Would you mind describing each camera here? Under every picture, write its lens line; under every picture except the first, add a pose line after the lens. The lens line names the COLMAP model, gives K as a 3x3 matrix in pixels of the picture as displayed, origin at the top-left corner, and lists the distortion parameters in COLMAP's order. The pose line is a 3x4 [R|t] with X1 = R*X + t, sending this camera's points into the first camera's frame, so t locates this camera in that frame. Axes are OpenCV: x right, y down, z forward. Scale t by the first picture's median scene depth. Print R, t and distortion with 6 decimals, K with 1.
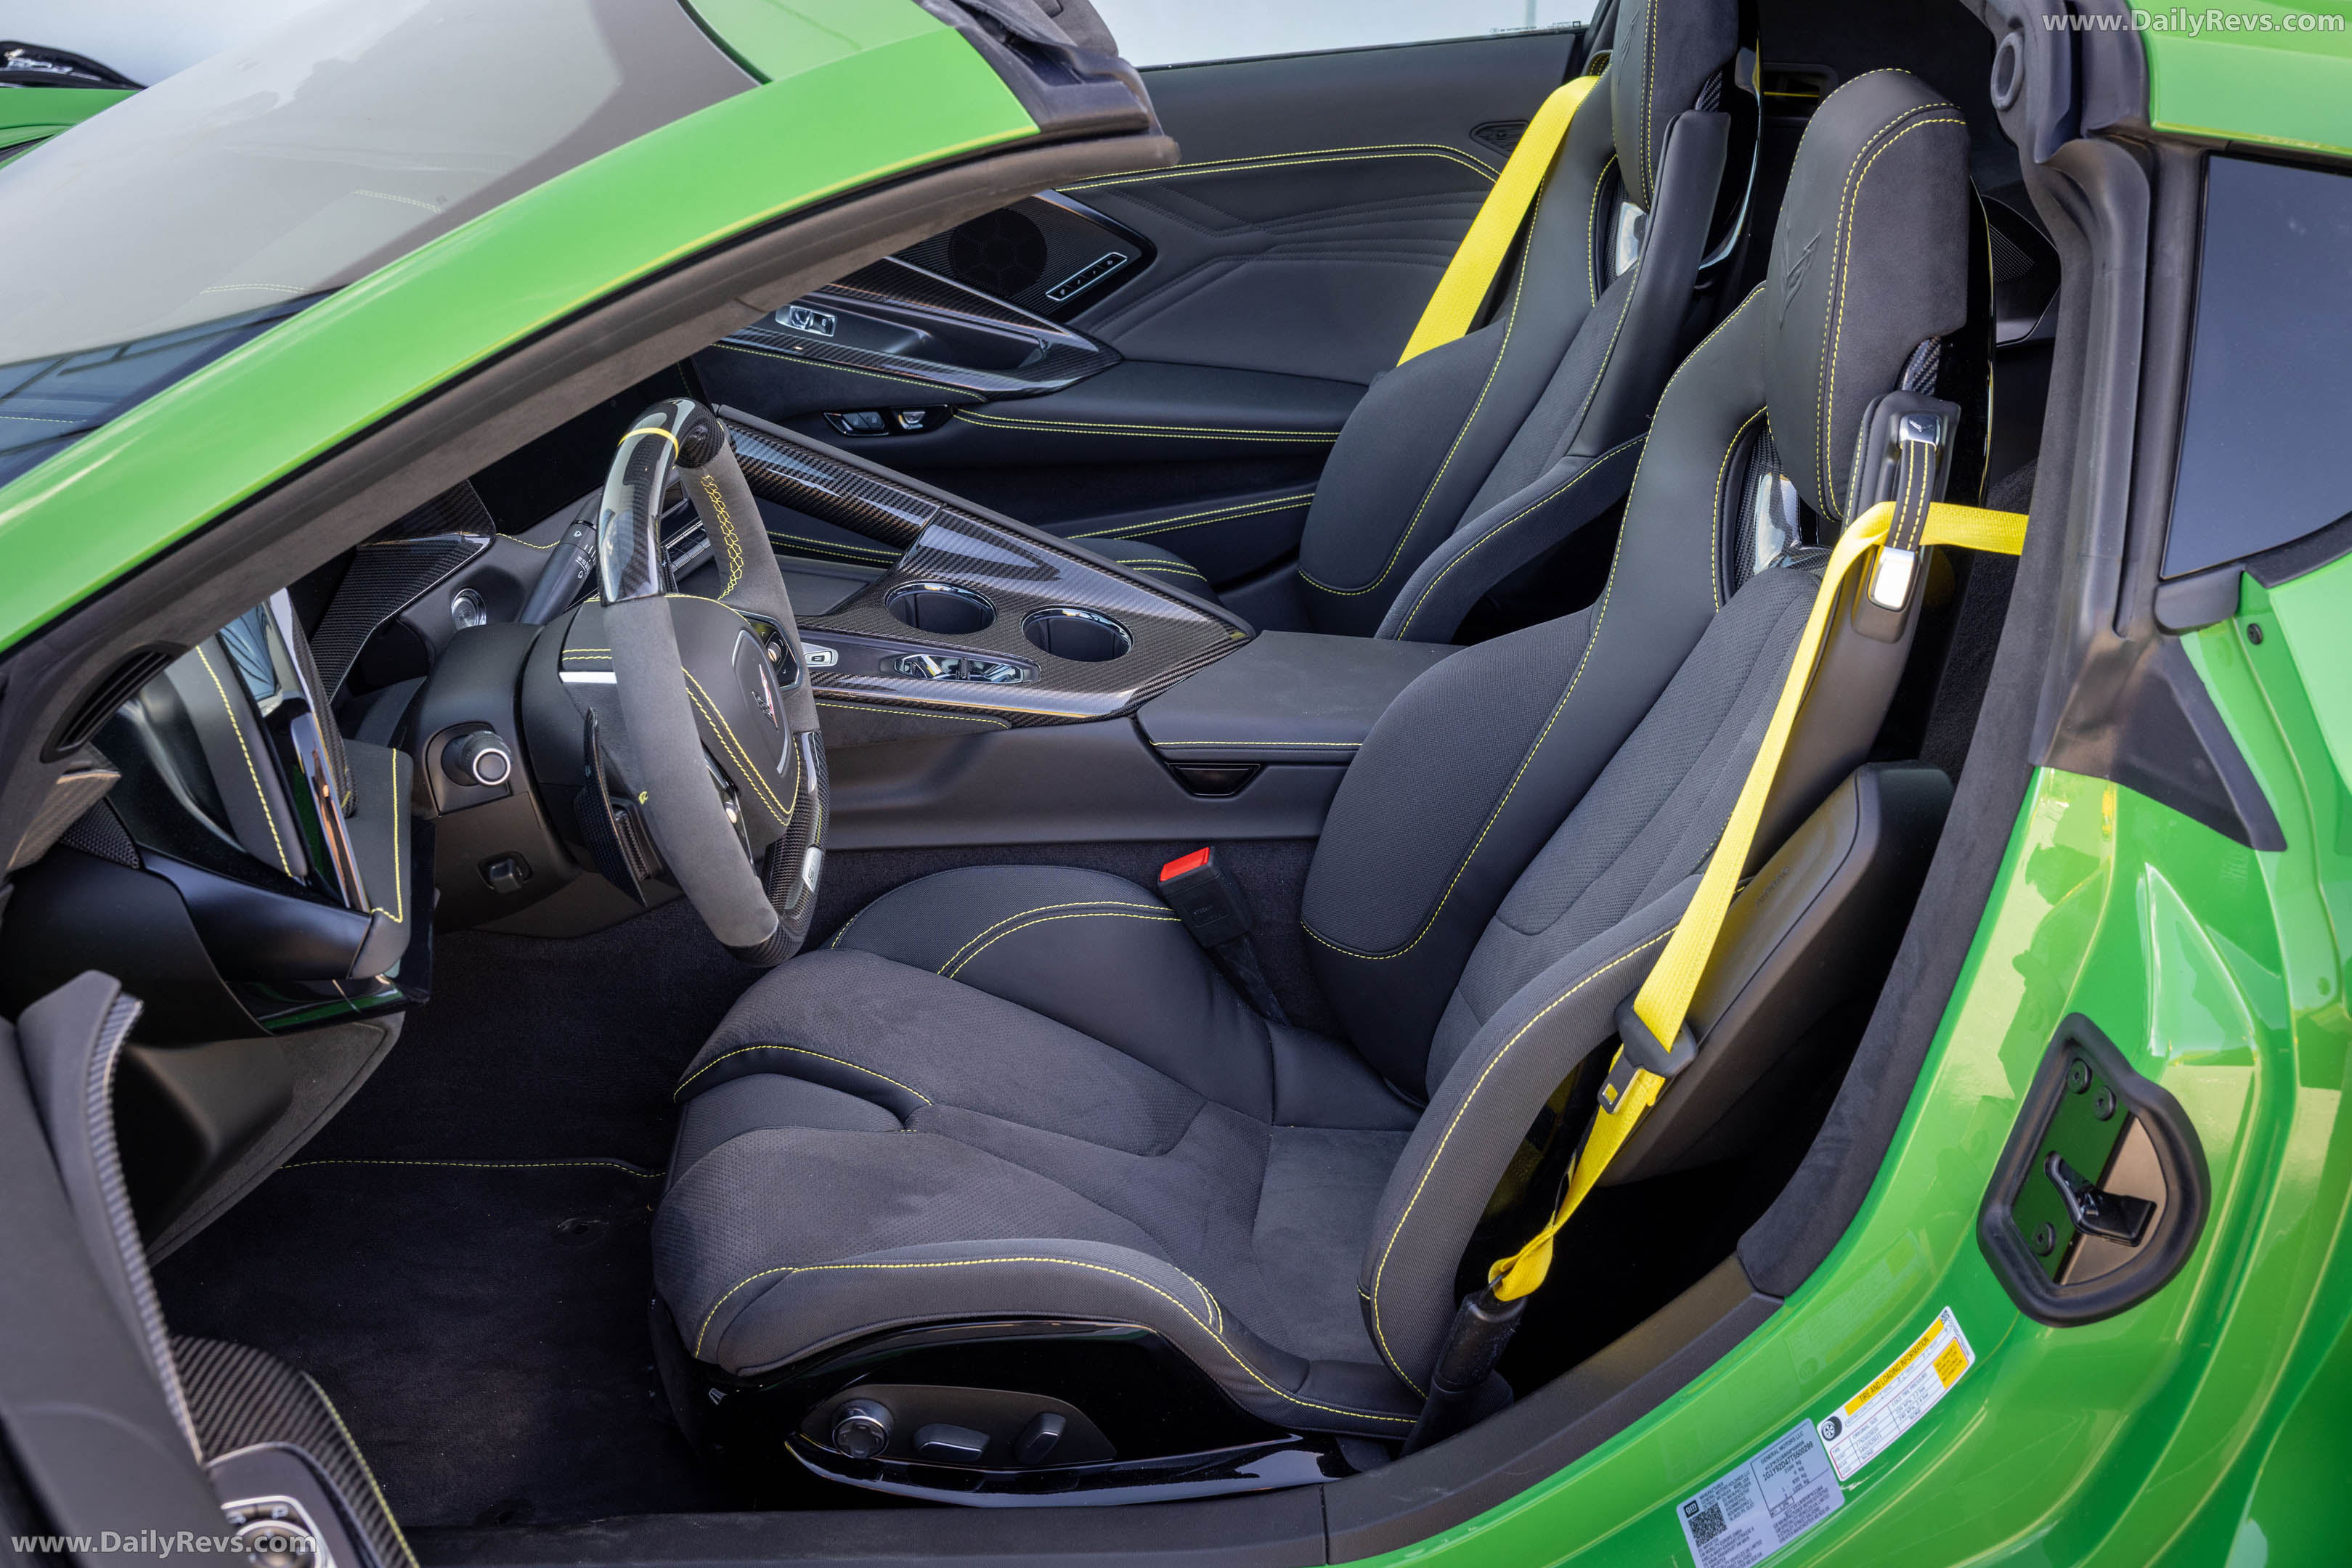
lens RADIAL K [[2536.0, 0, 1176.0], [0, 2536.0, 784.0], [0, 0, 1]] dist [0.004236, 0.012050]
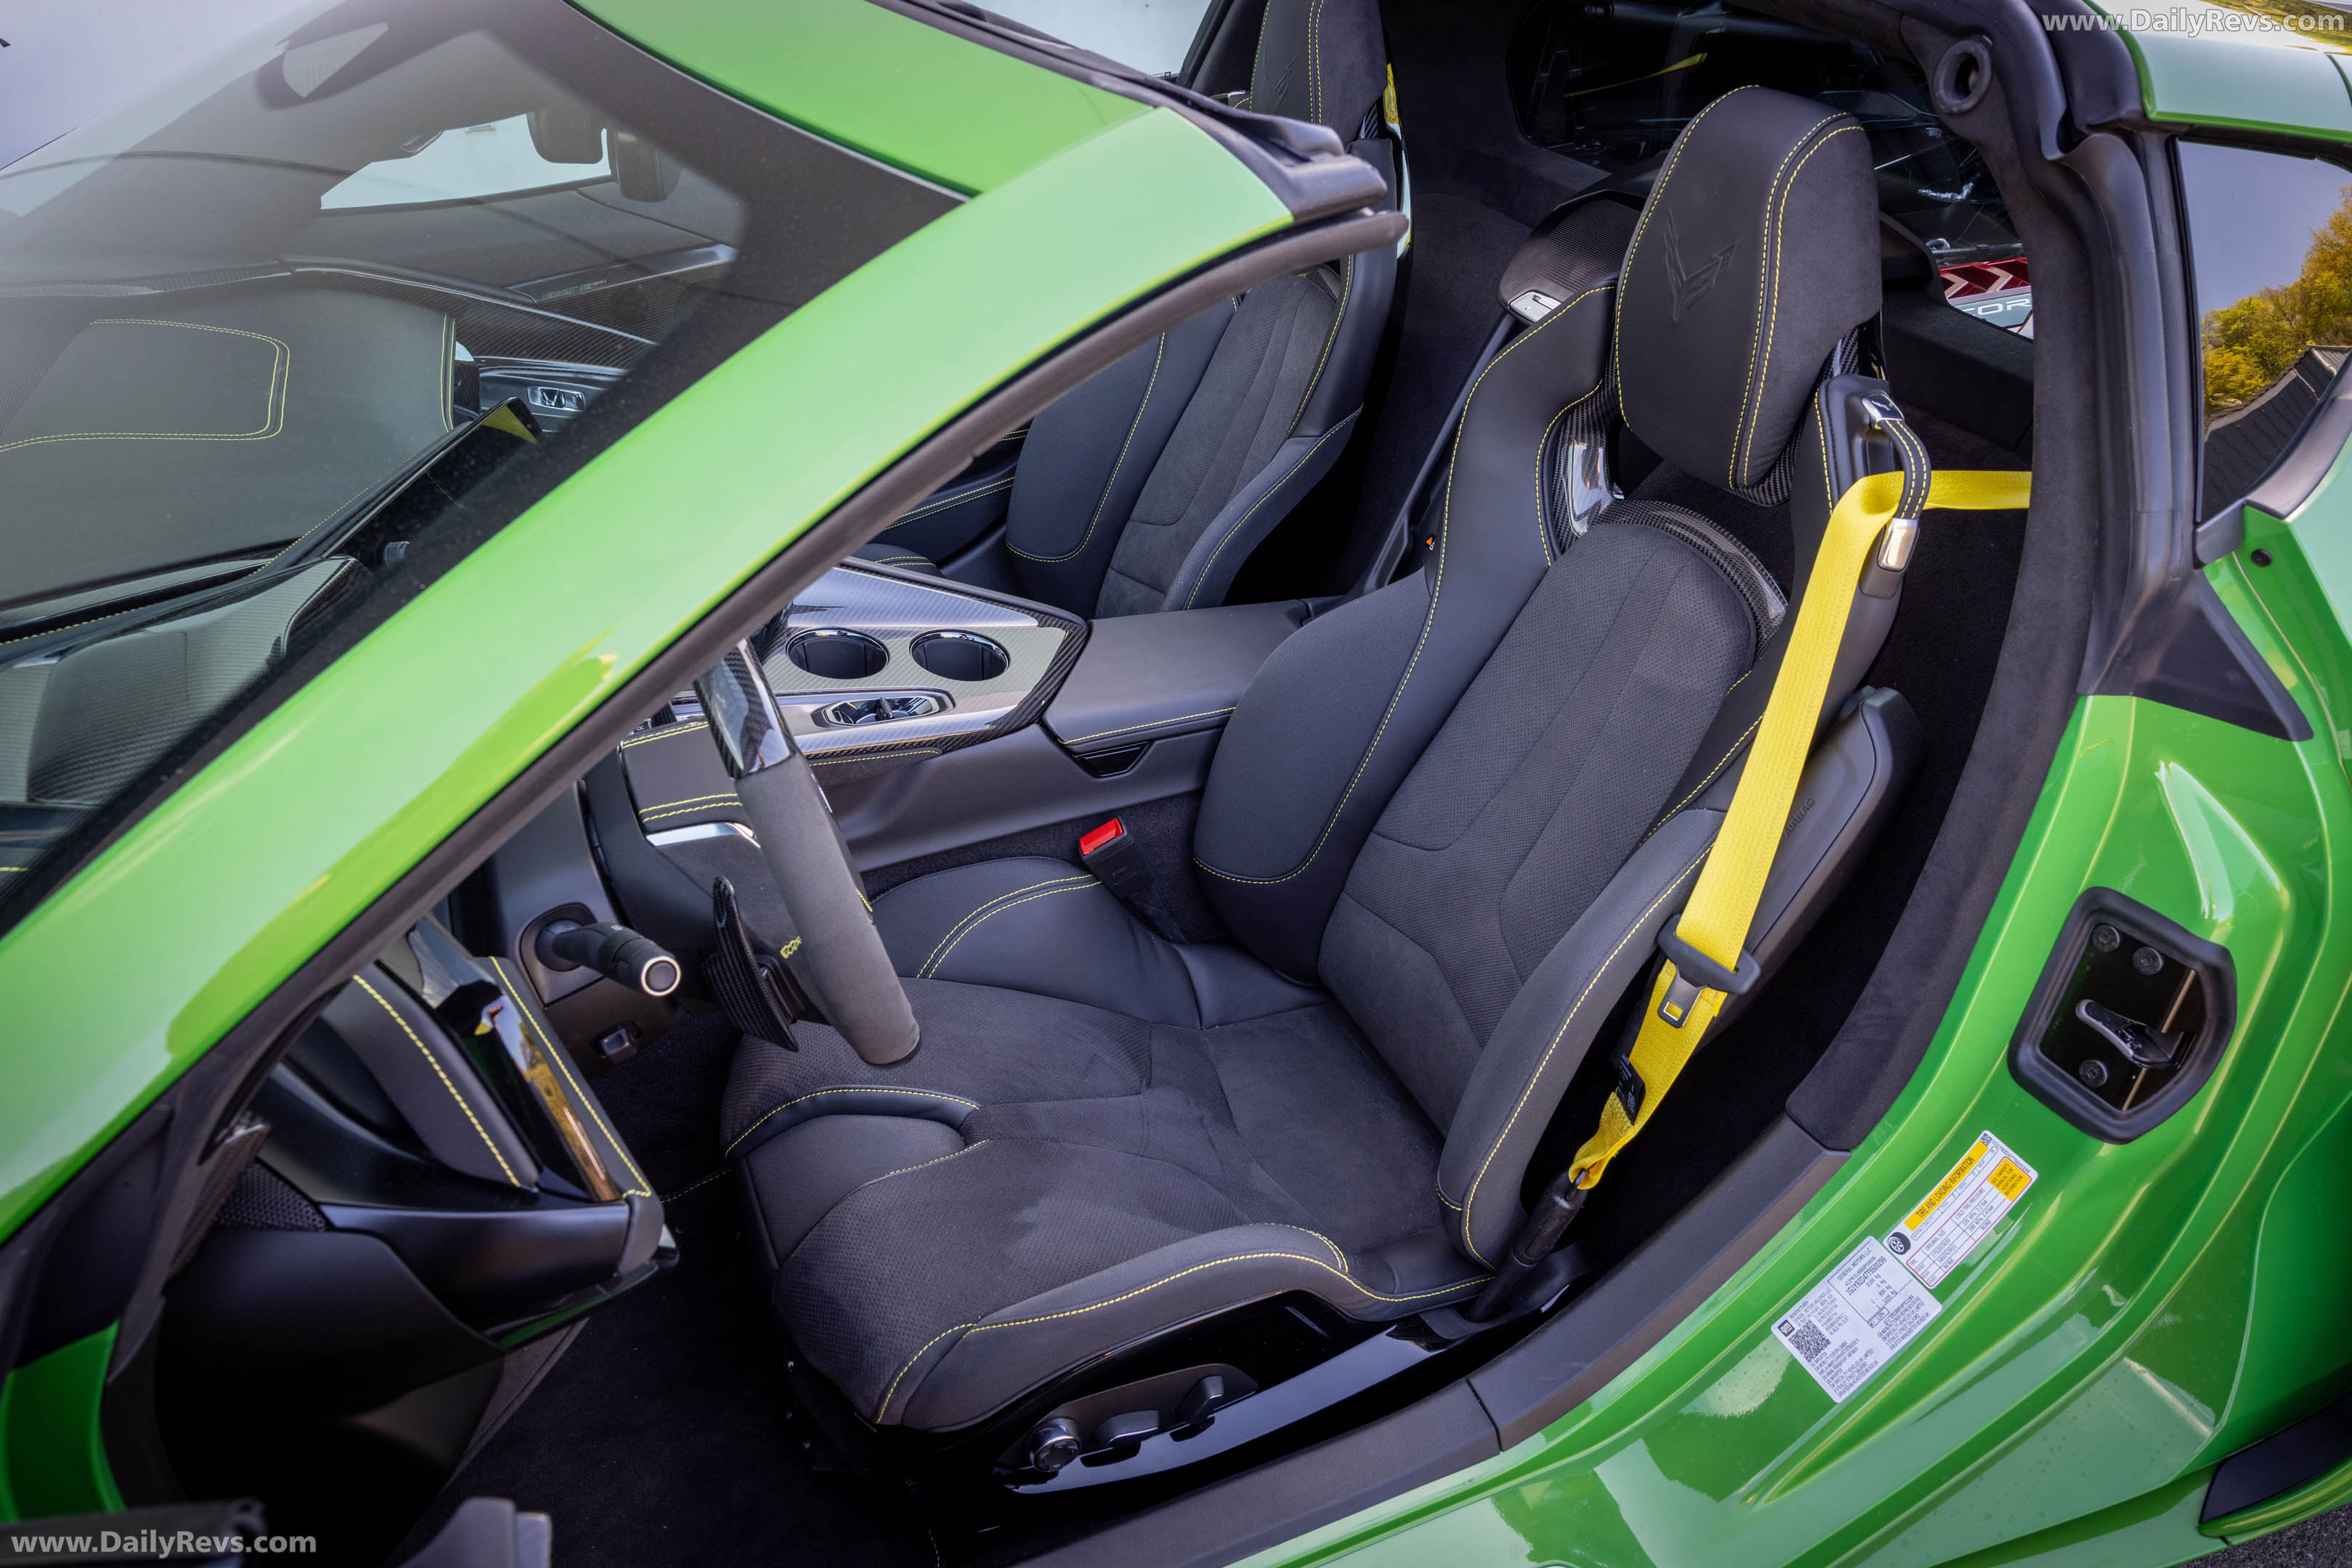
lens RADIAL K [[1622.4, 0, 1159.8], [0, 1622.4, 784.1], [0, 0, 1]] dist [0.011466, -0.002696]
pose [[0.934455, -0.197370, 0.296377, -0.251507], [0.161966, 0.976836, 0.139851, -0.123422], [-0.317114, -0.082682, 0.944776, 0.375789]]
